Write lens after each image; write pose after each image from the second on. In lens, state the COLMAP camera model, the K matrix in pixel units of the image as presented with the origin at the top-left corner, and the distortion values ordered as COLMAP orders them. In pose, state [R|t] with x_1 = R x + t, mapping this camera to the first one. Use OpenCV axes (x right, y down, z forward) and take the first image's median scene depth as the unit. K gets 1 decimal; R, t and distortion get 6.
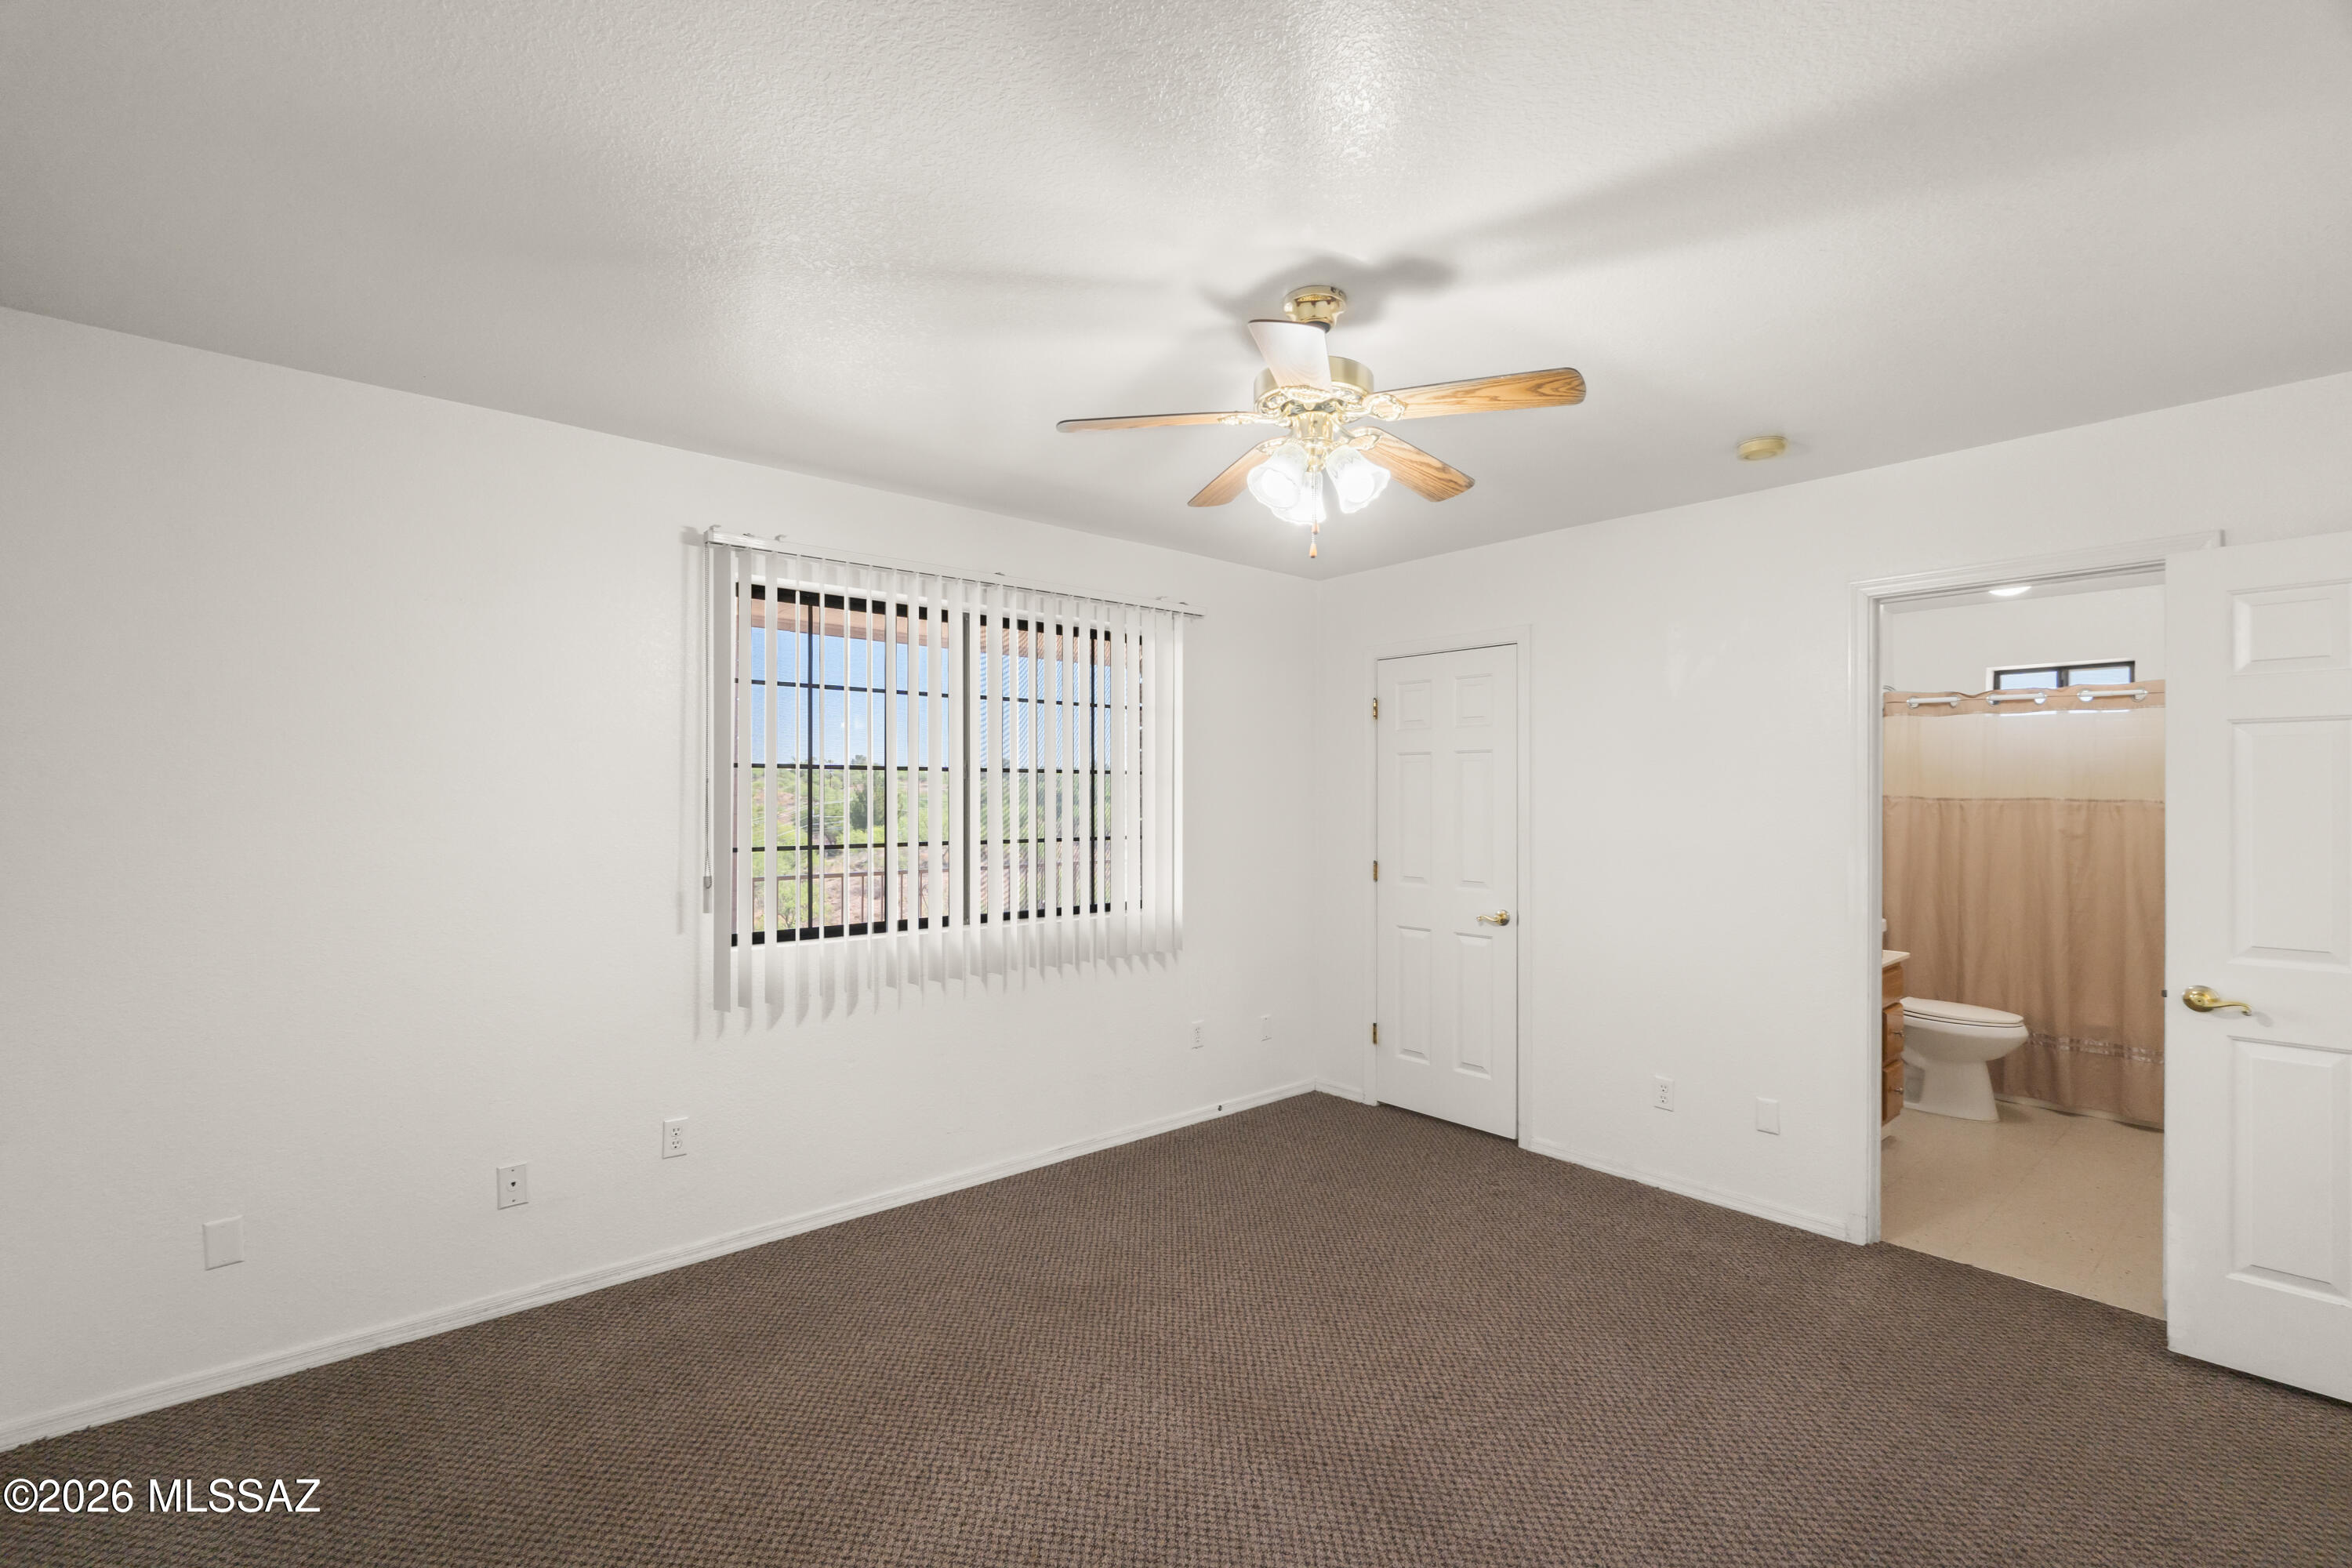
lens RADIAL K [[1050.8, 0, 1173.2], [0, 1050.8, 794.5], [0, 0, 1]] dist [-0.003267, 0.000644]
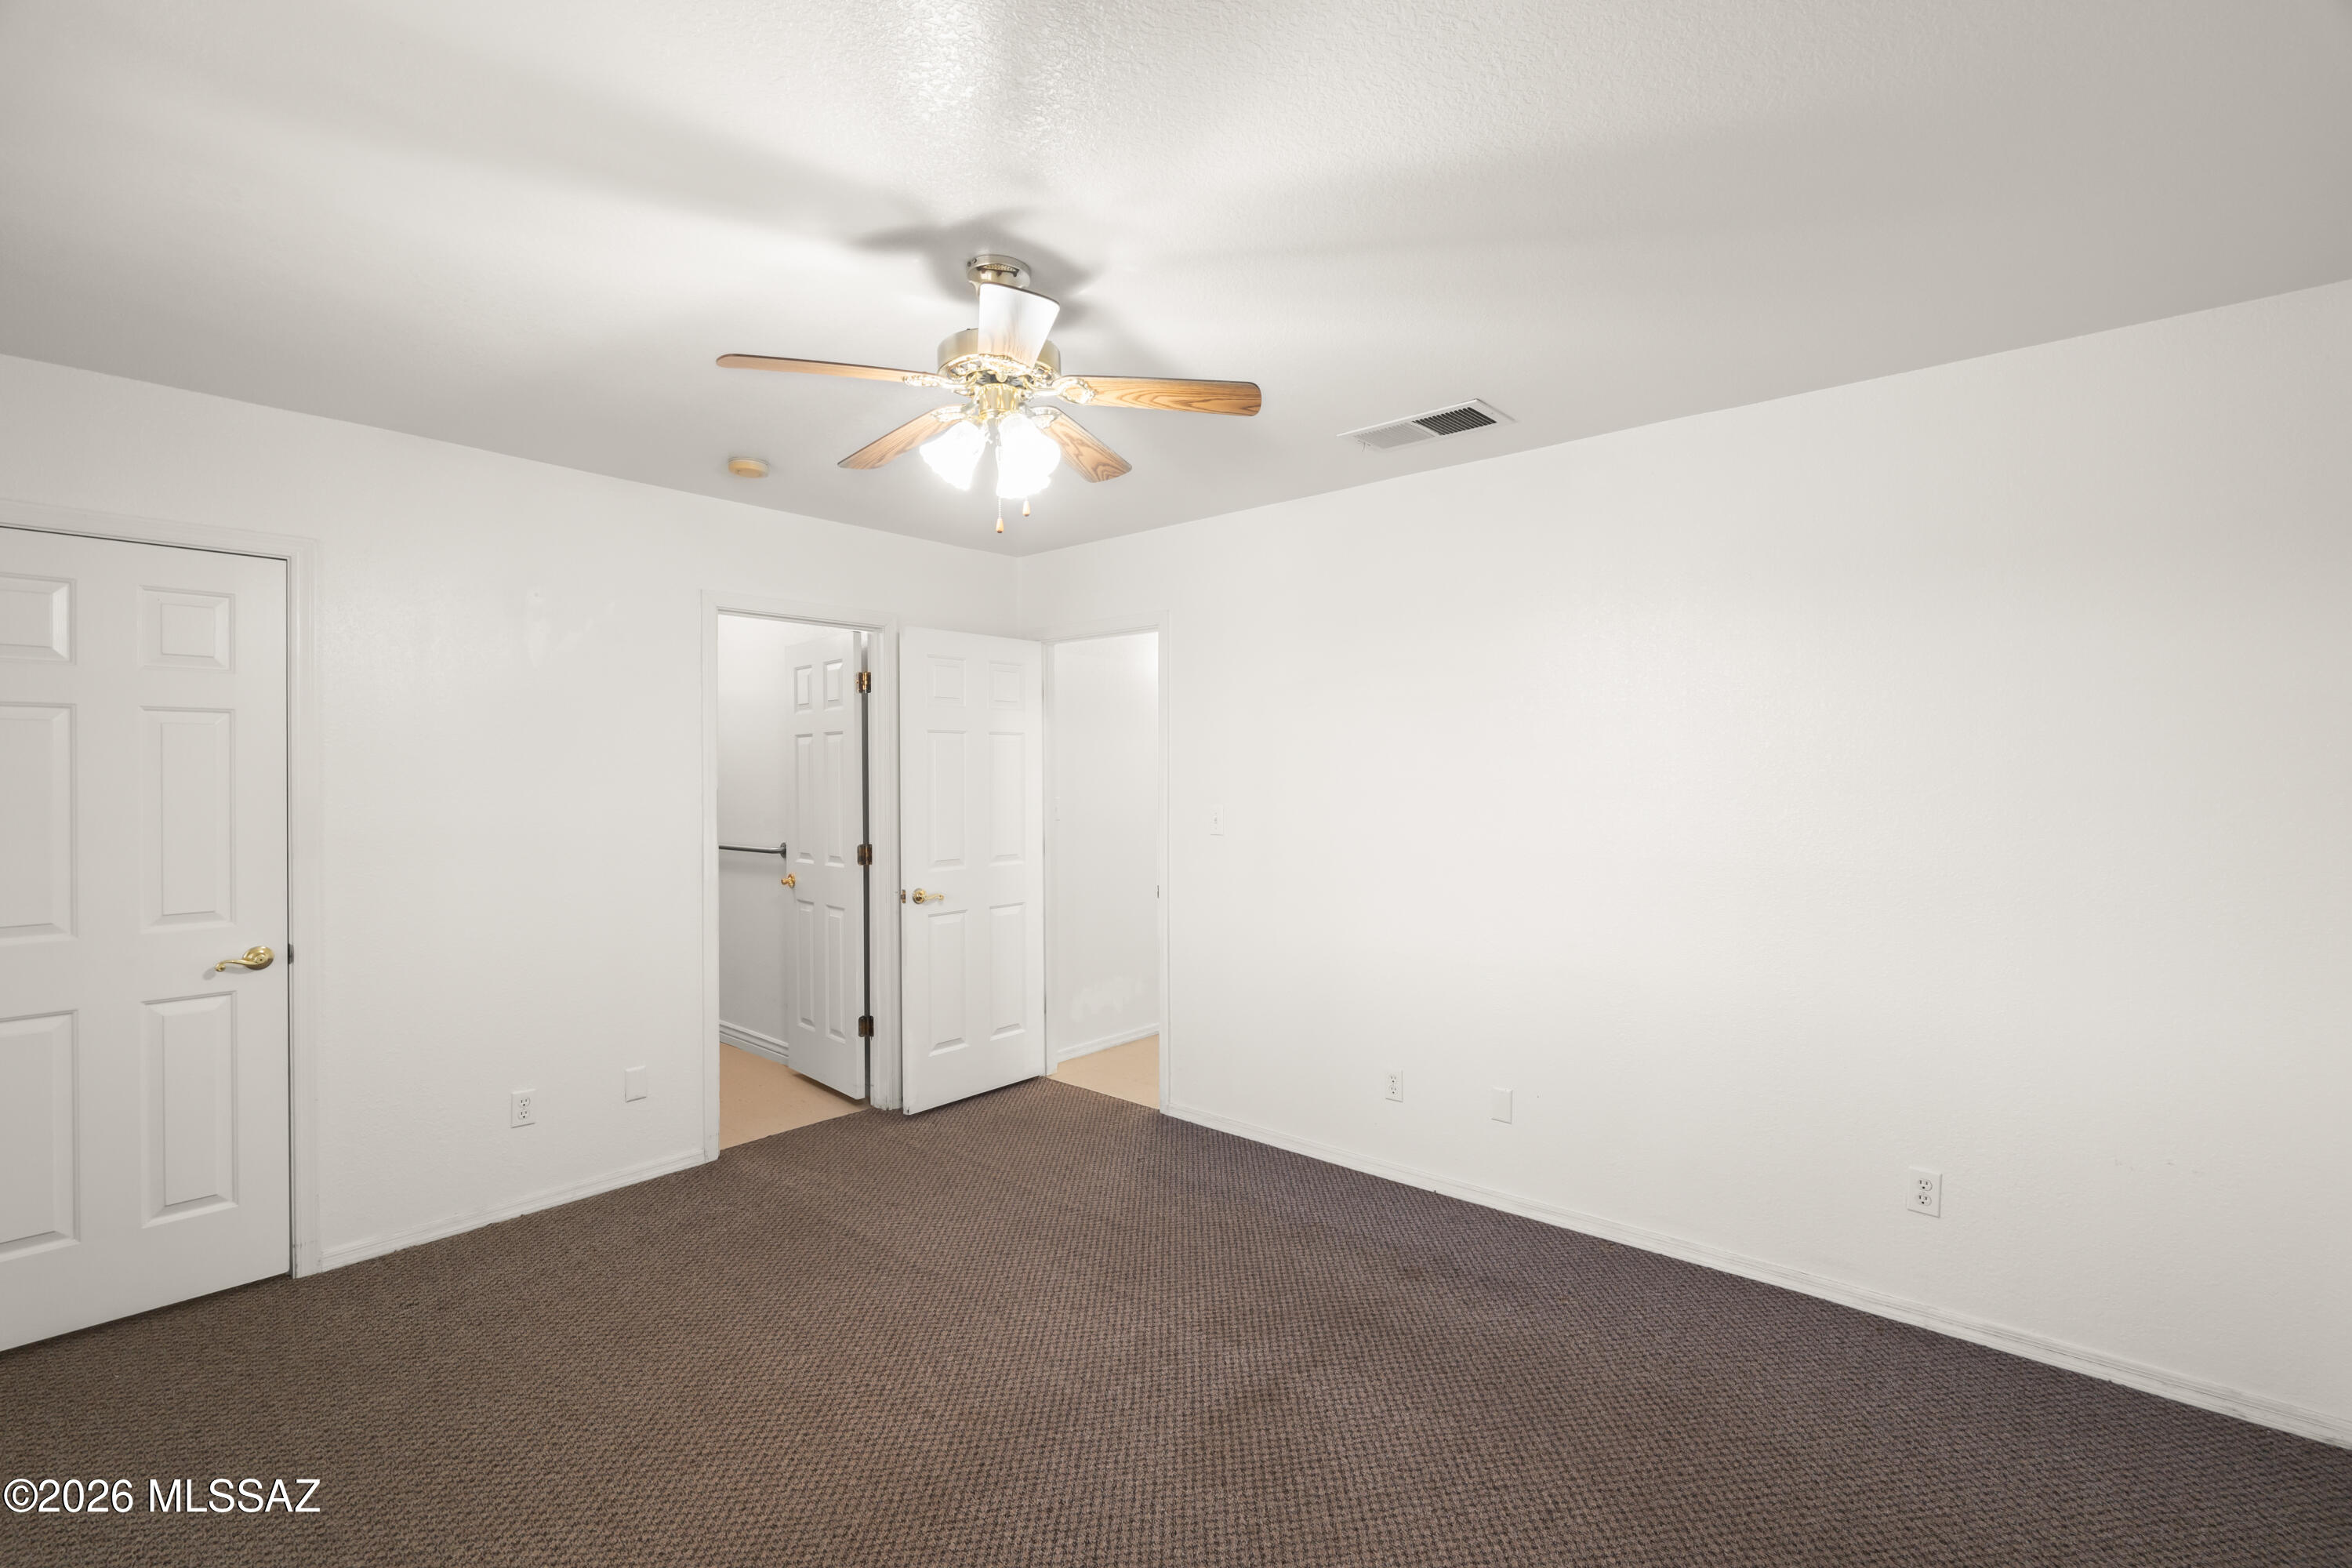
lens RADIAL K [[1050.8, 0, 1186.6], [0, 1050.8, 776.7], [0, 0, 1]] dist [-0.003267, 0.000644]
pose [[-0.167204, -0.006751, 0.985899, -0.524718], [-0.001063, 0.999977, 0.006667, -0.005631], [-0.985922, 0.000067, -0.167208, 0.607300]]
